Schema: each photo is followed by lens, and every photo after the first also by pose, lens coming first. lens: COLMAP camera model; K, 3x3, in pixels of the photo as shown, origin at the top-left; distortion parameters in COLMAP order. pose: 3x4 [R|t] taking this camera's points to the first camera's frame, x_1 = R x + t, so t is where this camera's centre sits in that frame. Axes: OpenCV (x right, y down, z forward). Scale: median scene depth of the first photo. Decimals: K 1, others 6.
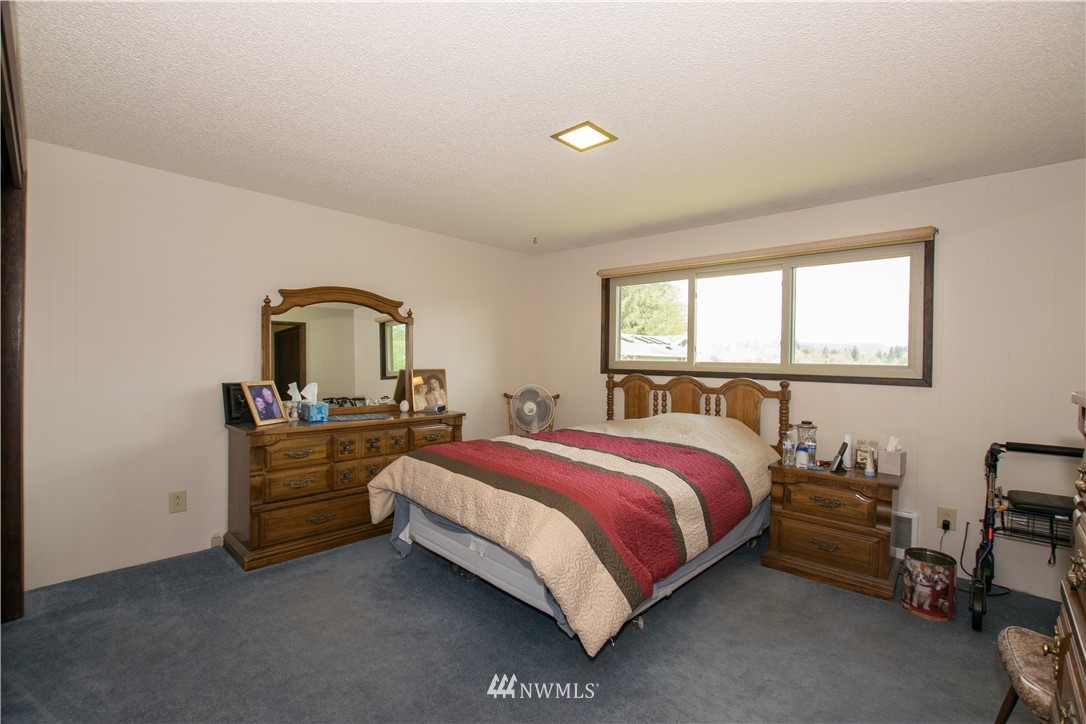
lens RADIAL K [[478.0, 0, 546.4], [0, 478.0, 360.4], [0, 0, 1]] dist [-0.037398, 0.009281]
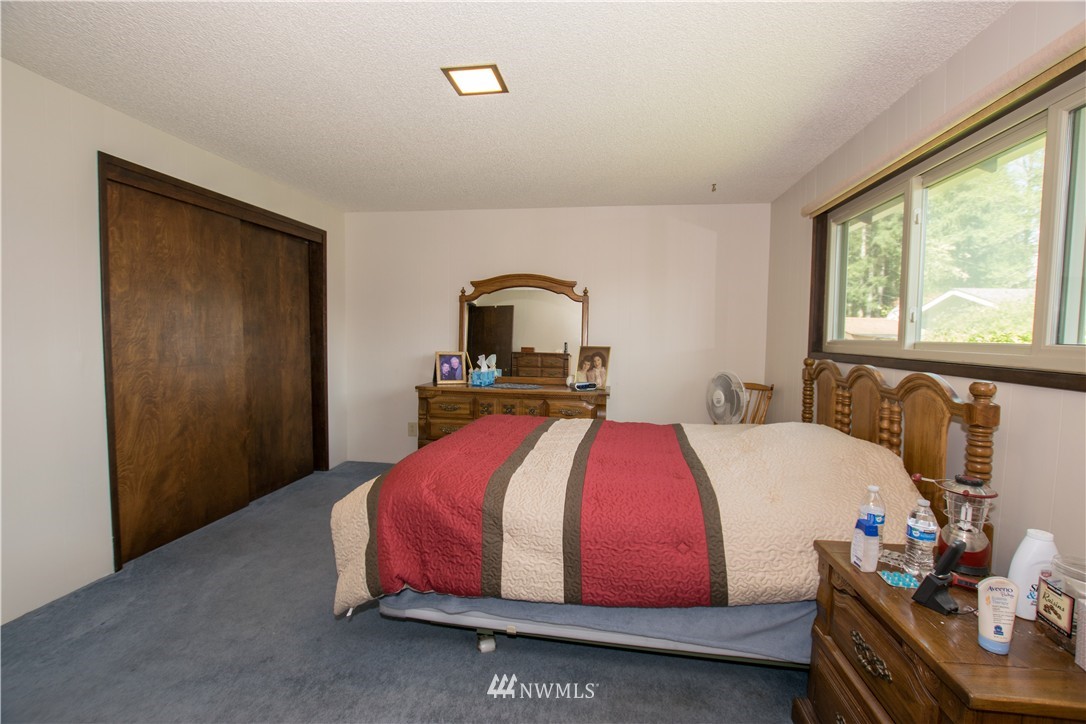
lens RADIAL K [[478.0, 0, 546.4], [0, 478.0, 360.4], [0, 0, 1]] dist [-0.037398, 0.009281]
pose [[0.569450, 0.039429, -0.821080, 0.622784], [-0.011511, 0.999134, 0.039996, 0.010420], [0.821945, -0.013324, 0.569411, 0.418192]]
